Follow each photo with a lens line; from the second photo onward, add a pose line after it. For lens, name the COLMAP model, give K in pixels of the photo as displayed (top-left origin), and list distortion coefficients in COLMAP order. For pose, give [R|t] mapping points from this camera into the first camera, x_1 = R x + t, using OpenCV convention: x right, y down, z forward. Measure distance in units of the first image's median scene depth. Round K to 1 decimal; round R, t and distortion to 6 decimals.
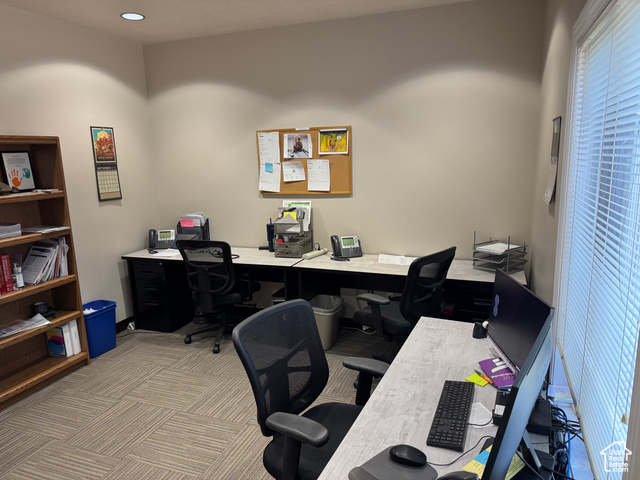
lens RADIAL K [[447.2, 0, 320.0], [0, 447.2, 240.0], [0, 0, 1]] dist [0.066769, -0.001920]
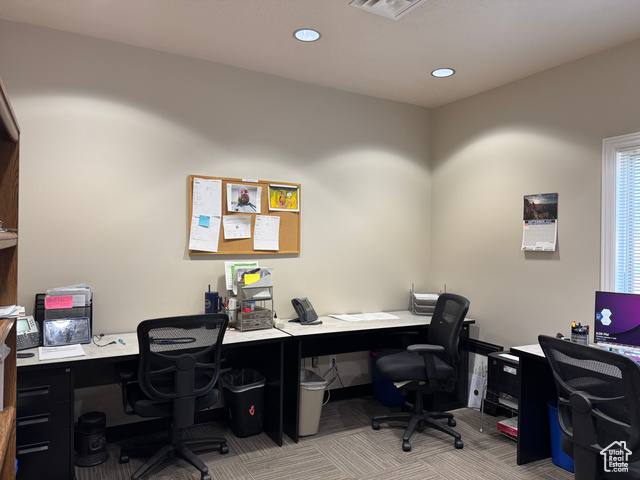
lens RADIAL K [[447.2, 0, 320.0], [0, 447.2, 240.0], [0, 0, 1]] dist [0.066769, -0.001920]
pose [[0.632730, 0.031128, 0.773746, -0.626882], [0.103811, 0.986763, -0.124589, -0.007643], [-0.767382, 0.159155, 0.621123, 0.363144]]
